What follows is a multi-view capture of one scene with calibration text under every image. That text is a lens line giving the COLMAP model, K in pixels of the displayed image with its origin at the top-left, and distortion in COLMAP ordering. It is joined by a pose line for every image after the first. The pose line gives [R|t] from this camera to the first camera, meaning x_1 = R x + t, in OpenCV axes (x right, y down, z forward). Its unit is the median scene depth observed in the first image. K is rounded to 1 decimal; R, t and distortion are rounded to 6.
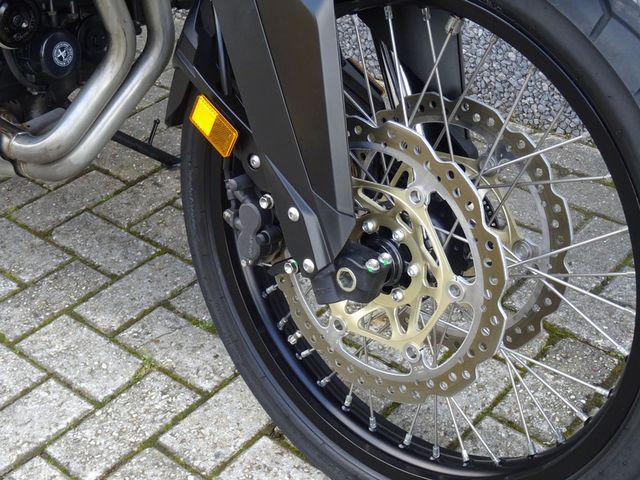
lens RADIAL K [[960.1, 0, 321.3], [0, 960.1, 241.4], [0, 0, 1]] dist [-0.016395, 0.000000]
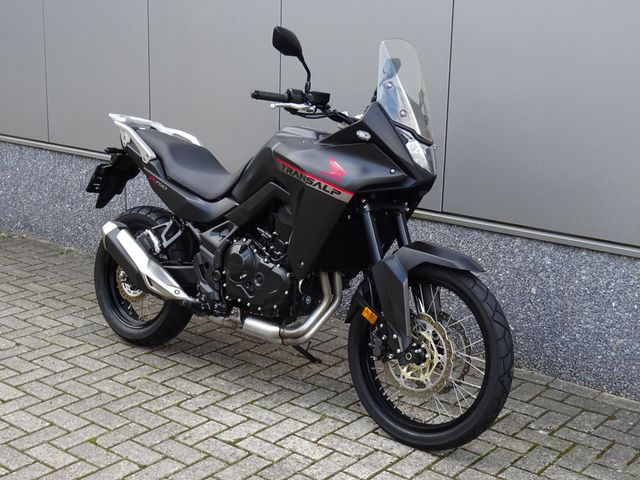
lens RADIAL K [[960.1, 0, 319.9], [0, 960.1, 239.3], [0, 0, 1]] dist [-0.016395, 0.000000]
pose [[0.998799, 0.045304, 0.018663, -0.375437], [-0.035701, 0.933770, -0.356088, 0.883122], [-0.033559, 0.354994, 0.934266, -2.384963]]
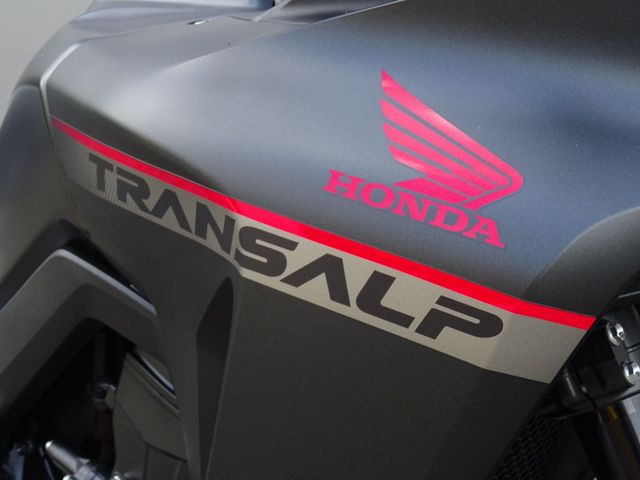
lens RADIAL K [[960.1, 0, 319.6], [0, 960.1, 239.7], [0, 0, 1]] dist [-0.016395, 0.000000]
pose [[0.994097, -0.063370, 0.088061, -0.371193], [0.088797, 0.941599, -0.324818, -0.405991], [-0.062335, 0.330720, 0.941668, 0.340688]]
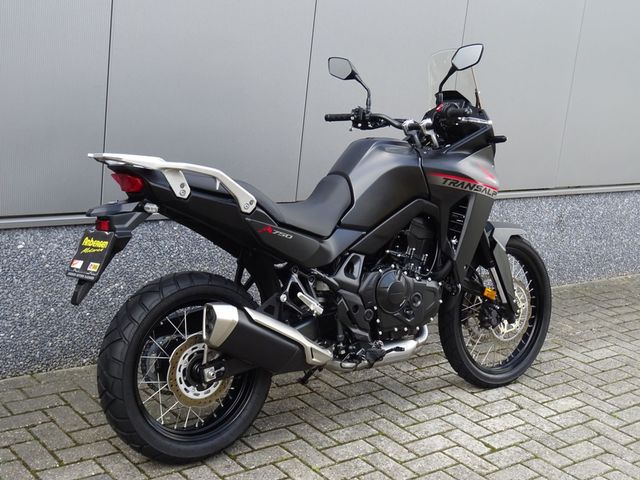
lens RADIAL K [[960.1, 0, 322.5], [0, 960.1, 240.6], [0, 0, 1]] dist [-0.016395, 0.000000]
pose [[0.183778, -0.191662, 0.964101, -4.126381], [0.462477, 0.882328, 0.087248, -1.005035], [-0.867376, 0.429840, 0.250792, 0.522170]]
